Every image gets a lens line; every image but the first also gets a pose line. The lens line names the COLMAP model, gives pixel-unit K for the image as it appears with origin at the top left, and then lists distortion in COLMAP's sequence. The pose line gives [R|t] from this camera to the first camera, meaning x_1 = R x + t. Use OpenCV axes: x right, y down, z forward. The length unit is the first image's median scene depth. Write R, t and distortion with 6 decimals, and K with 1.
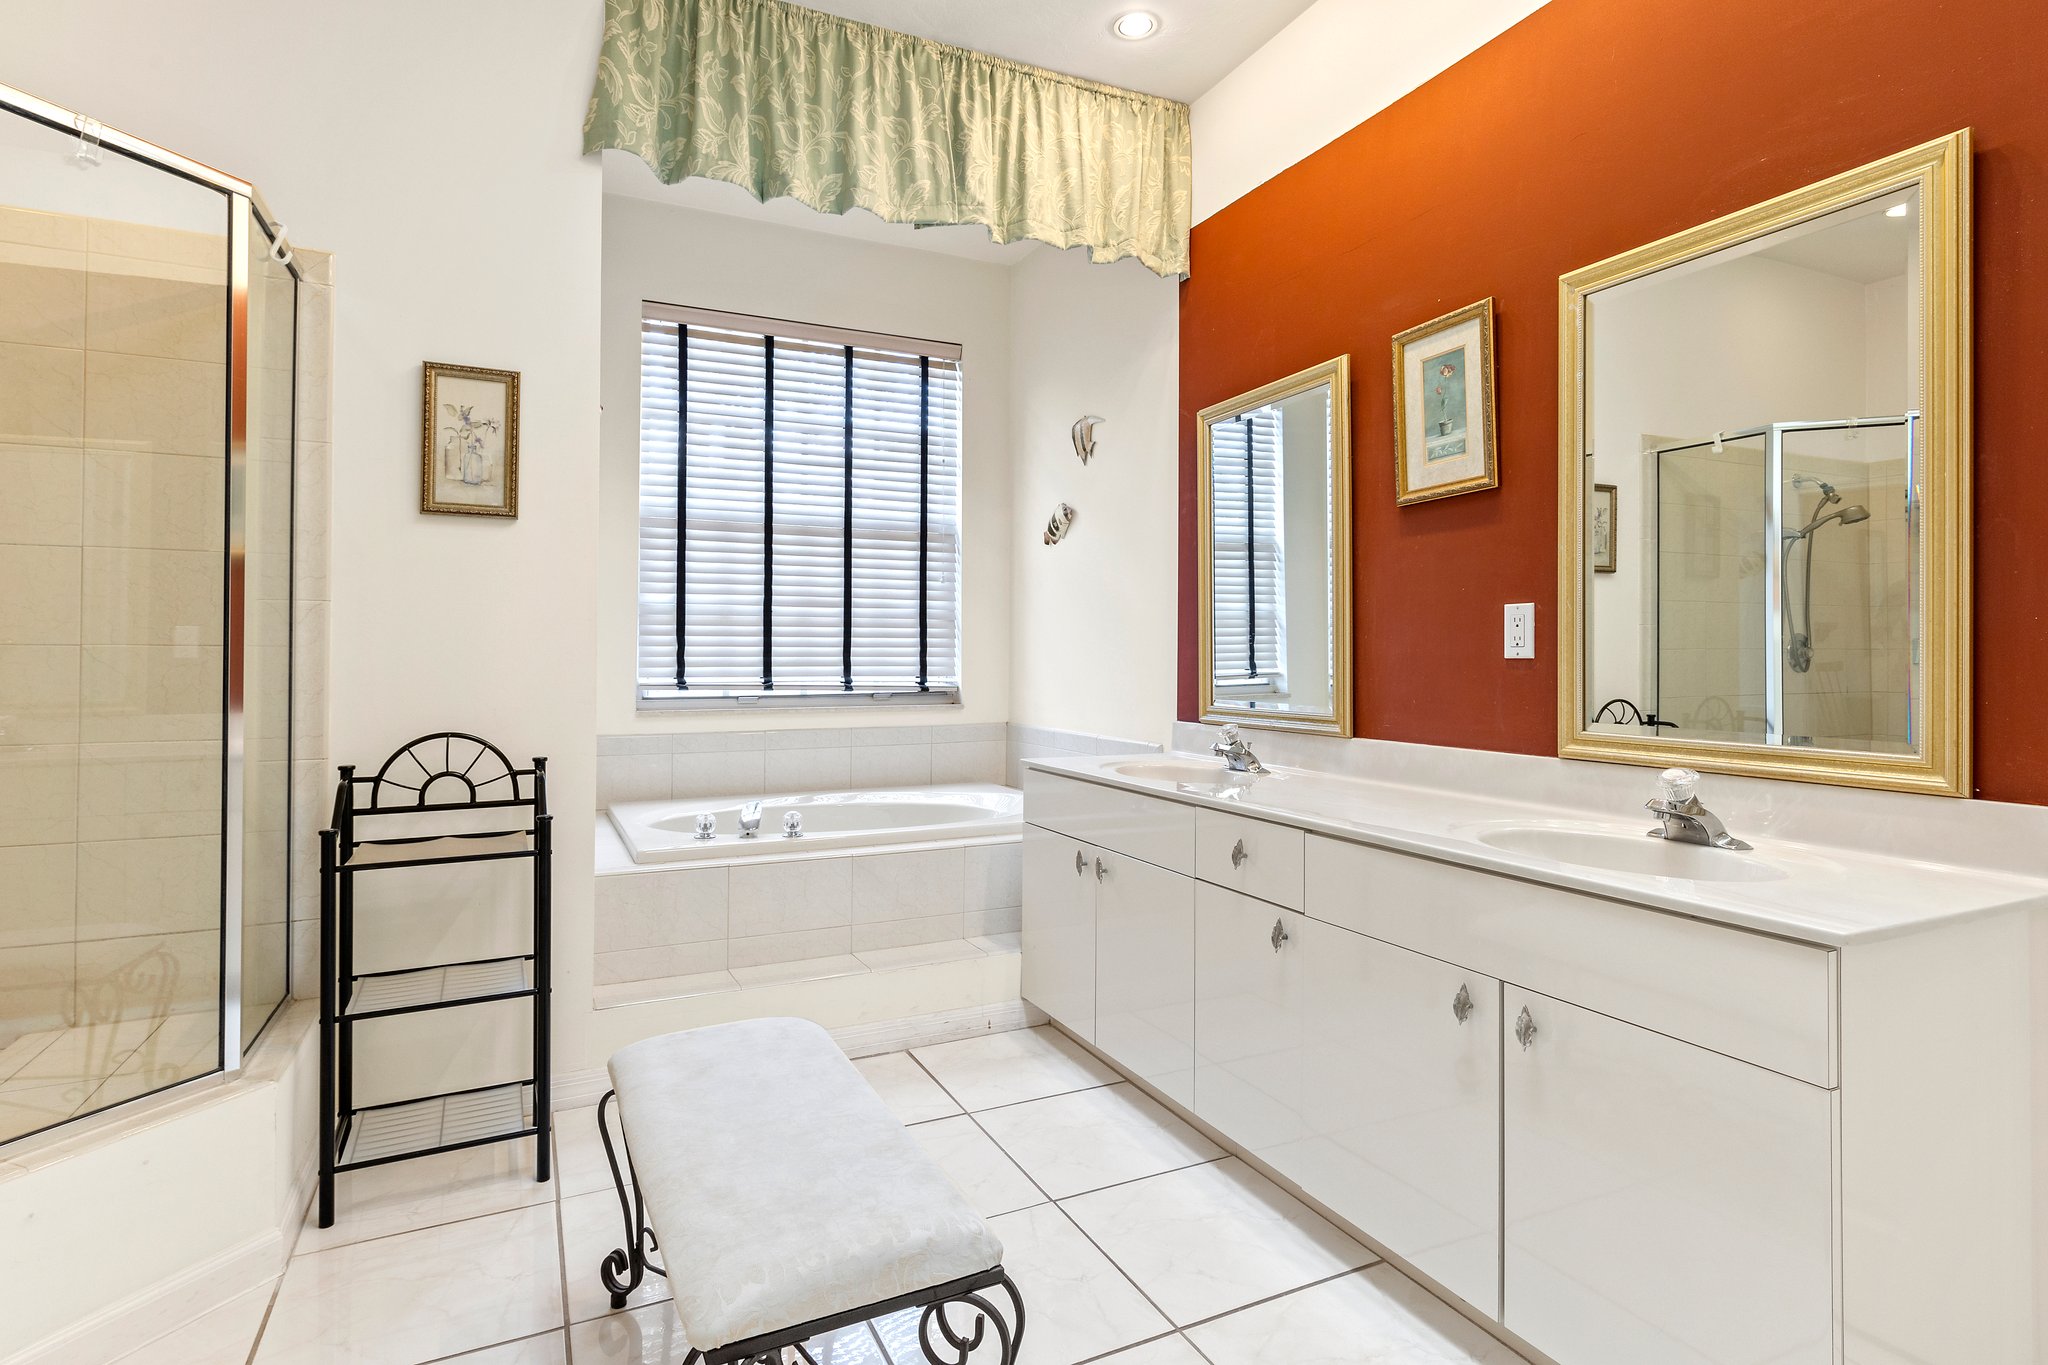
lens RADIAL K [[1061.0, 0, 1027.2], [0, 1061.0, 639.1], [0, 0, 1]] dist [0.008691, 0.000074]
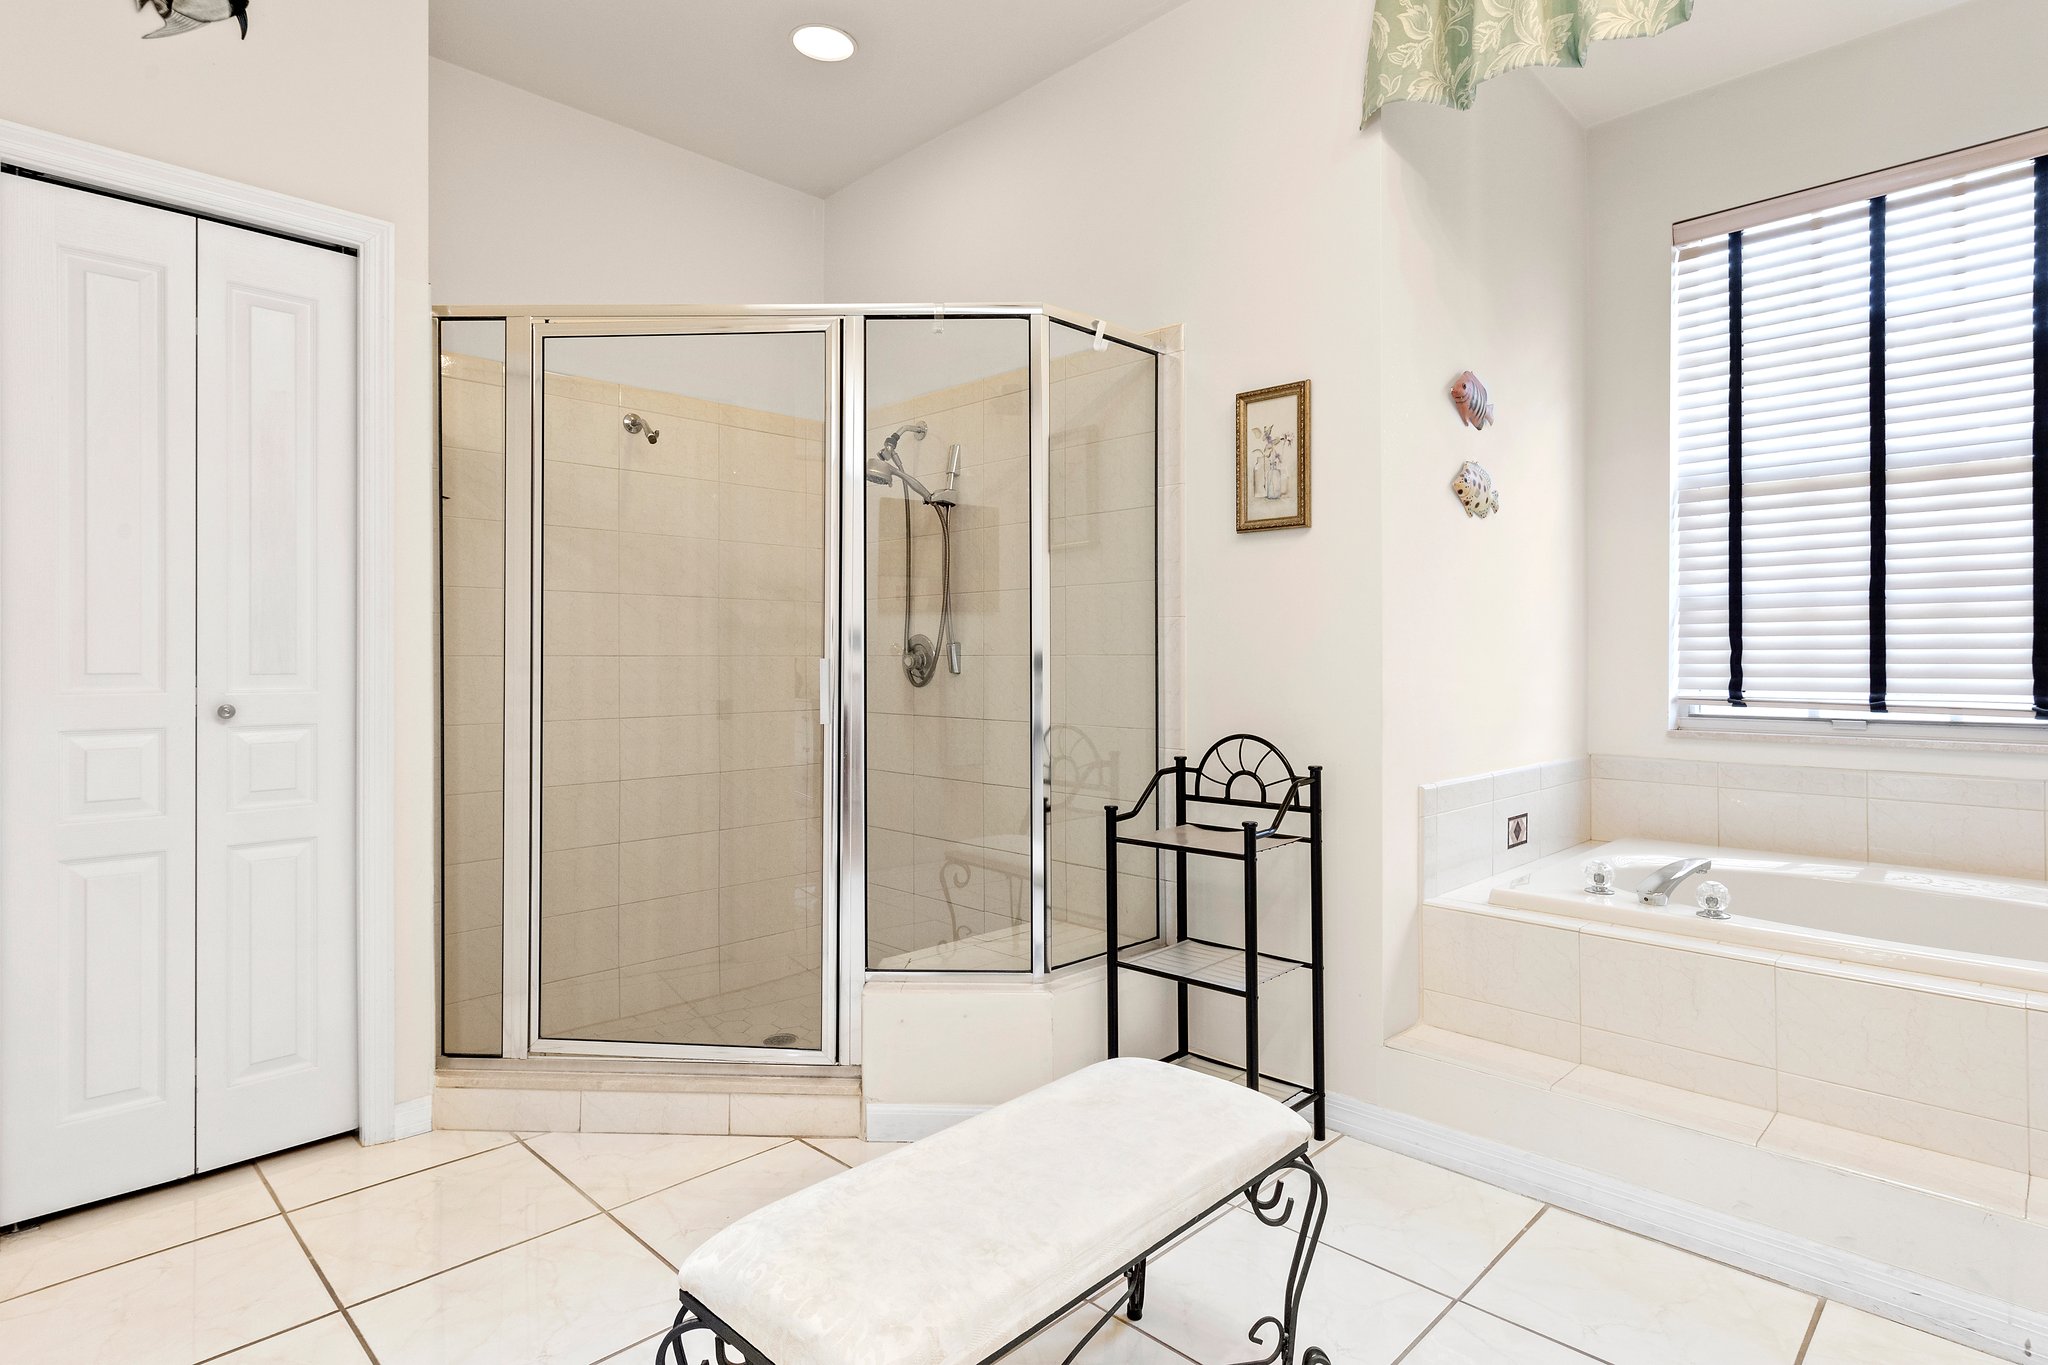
lens RADIAL K [[1061.0, 0, 1037.8], [0, 1061.0, 653.8], [0, 0, 1]] dist [0.008691, 0.000074]
pose [[0.335003, -0.006468, -0.942195, 0.349287], [0.015639, 0.999877, -0.001303, 0.003890], [0.942087, -0.014298, 0.335063, 0.389646]]
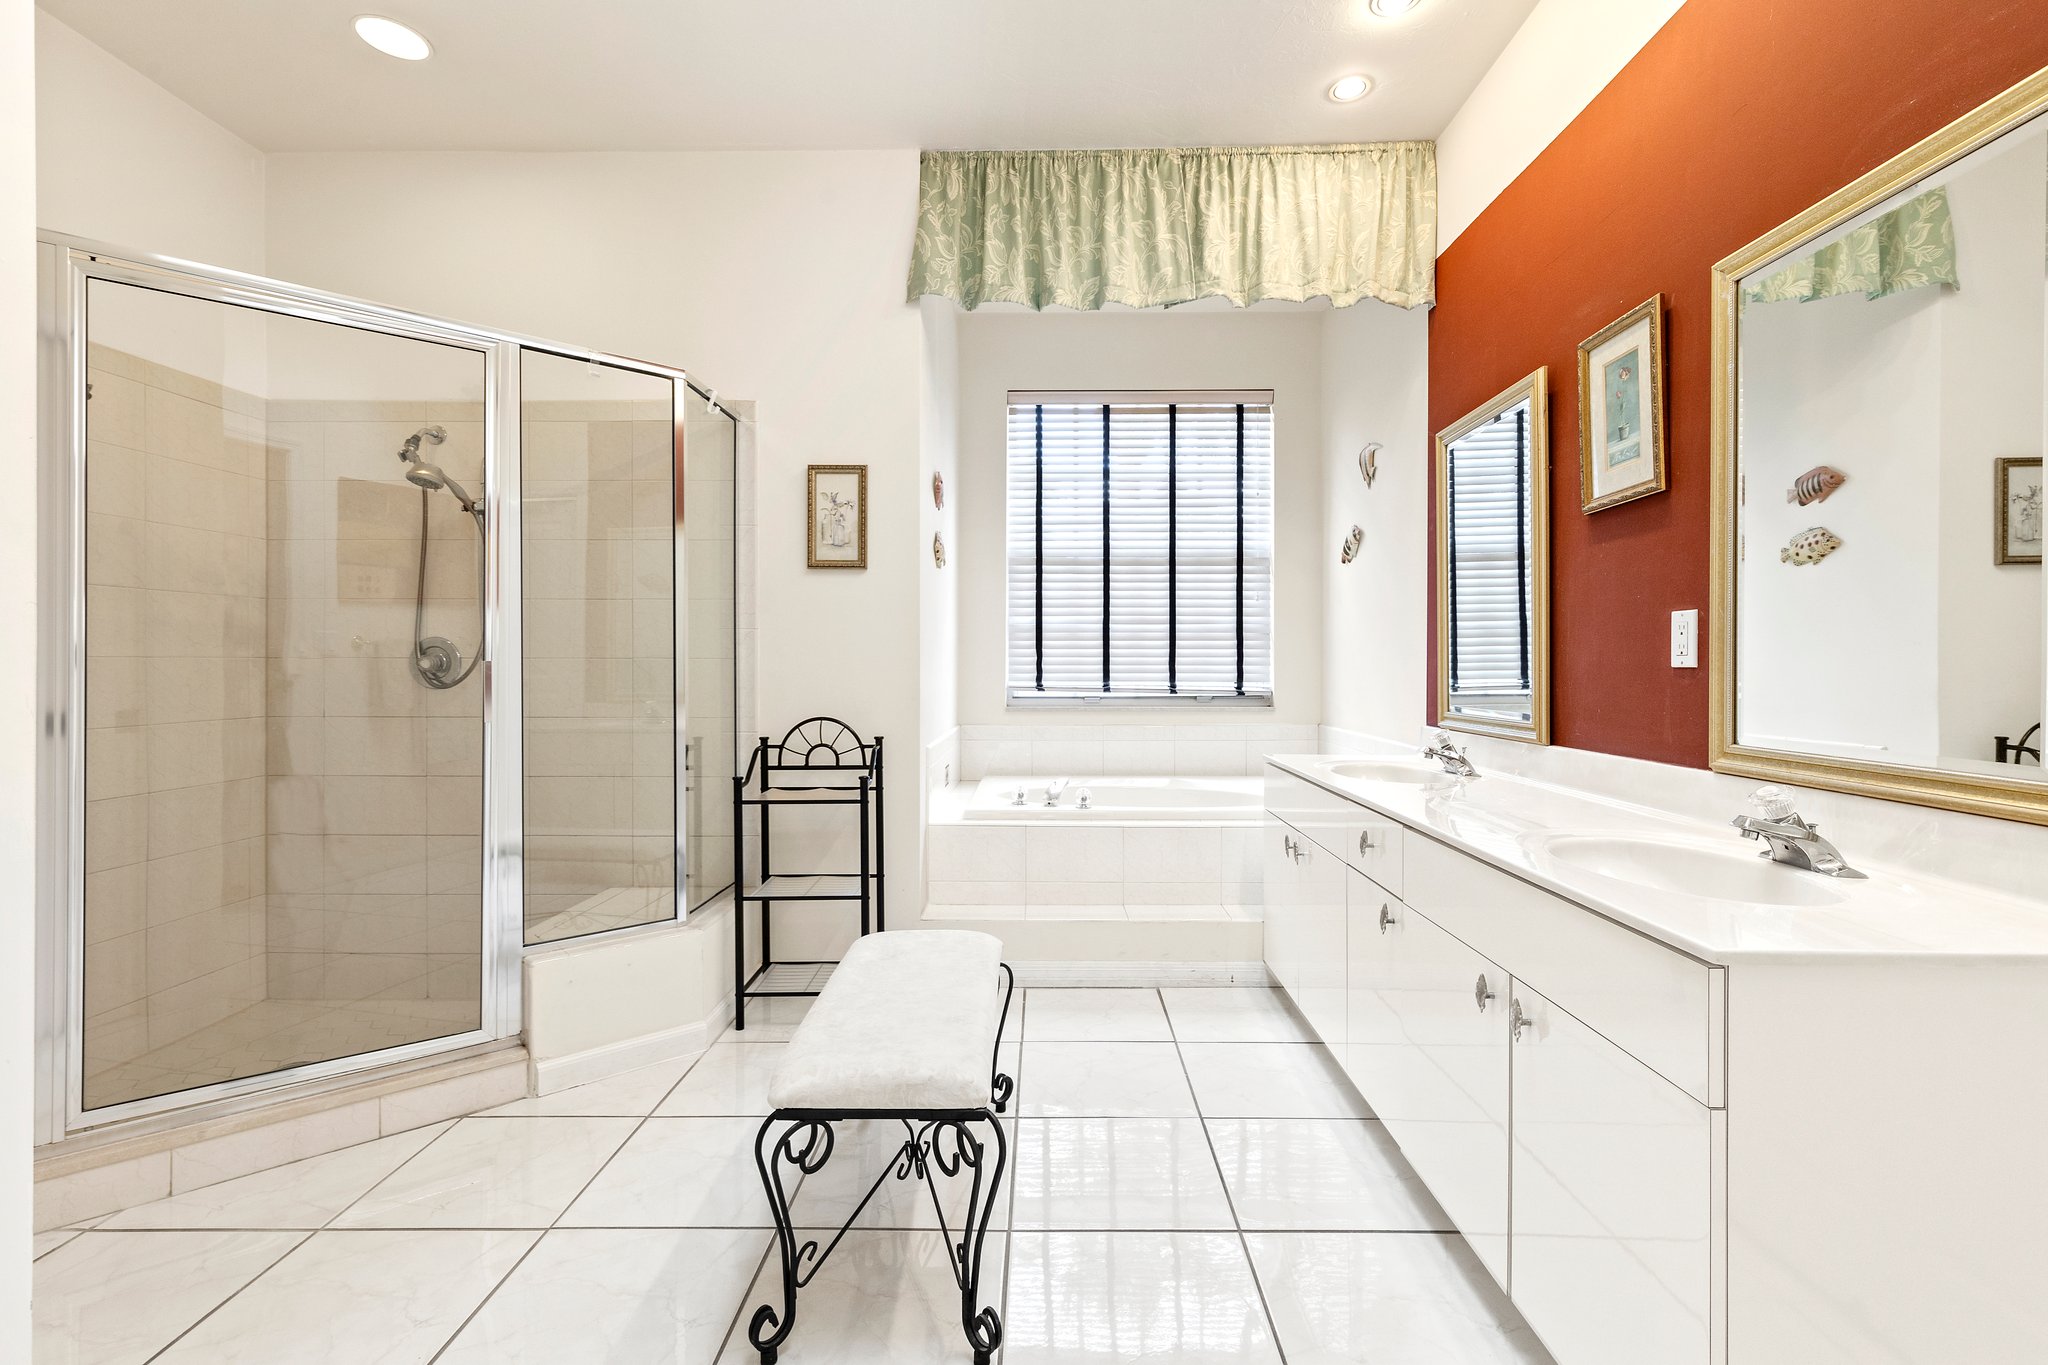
lens RADIAL K [[934.9, 0, 1034.2], [0, 934.9, 664.1], [0, 0, 1]] dist [0.011846, -0.000585]
pose [[0.894206, -0.000748, -0.447654, 0.260342], [0.007867, 0.999870, 0.014044, -0.001184], [0.447586, -0.016080, 0.894096, -0.020393]]
